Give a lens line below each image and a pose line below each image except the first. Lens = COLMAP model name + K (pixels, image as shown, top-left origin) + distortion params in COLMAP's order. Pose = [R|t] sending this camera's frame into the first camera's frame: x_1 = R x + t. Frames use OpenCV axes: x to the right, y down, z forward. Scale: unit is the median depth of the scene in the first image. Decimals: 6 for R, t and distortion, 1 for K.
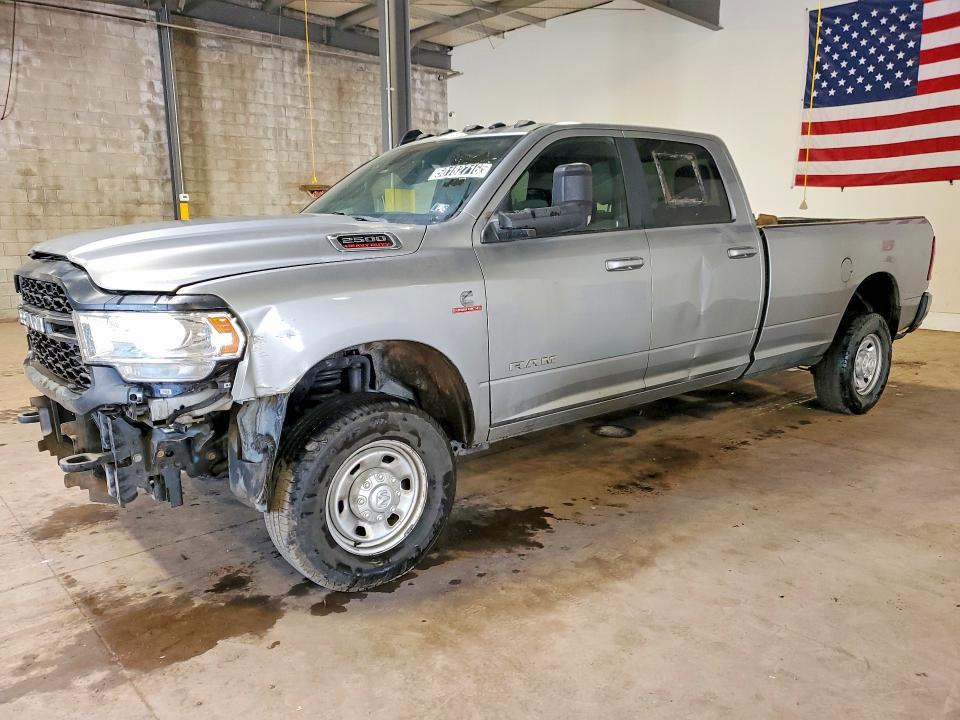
lens RADIAL K [[761.9, 0, 479.1], [0, 761.9, 359.2], [0, 0, 1]] dist [0.000052, 0.013937]
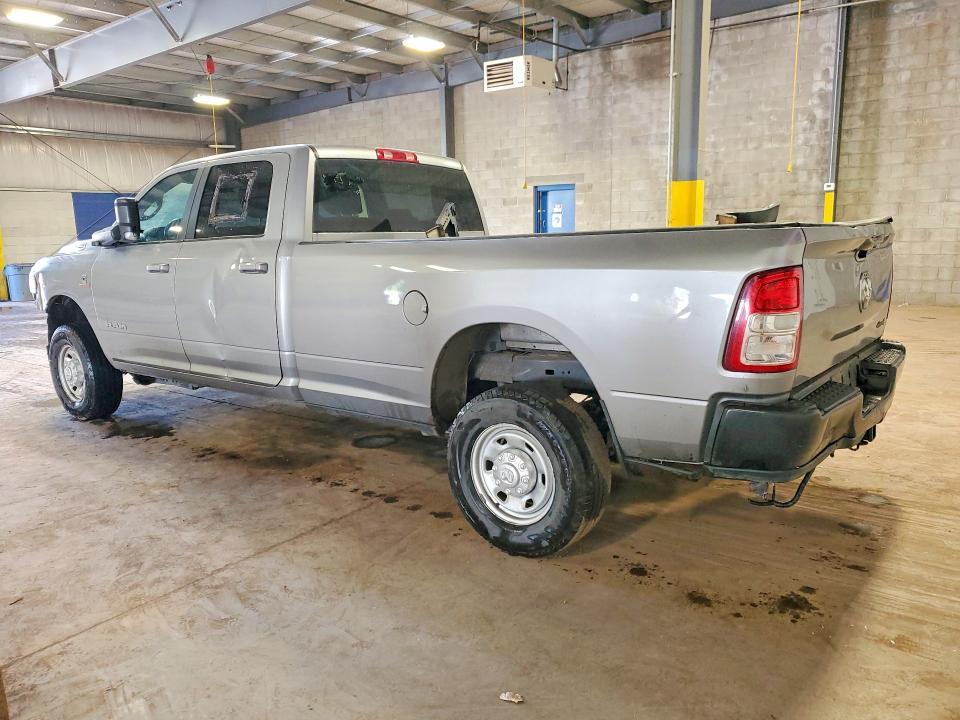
lens RADIAL K [[761.9, 0, 478.5], [0, 761.9, 362.8], [0, 0, 1]] dist [0.000052, 0.013937]
pose [[0.203634, 0.179988, -0.962360, 0.505975], [-0.148006, 0.977319, 0.151468, -0.078277], [0.967795, 0.111591, 0.225655, 0.396130]]
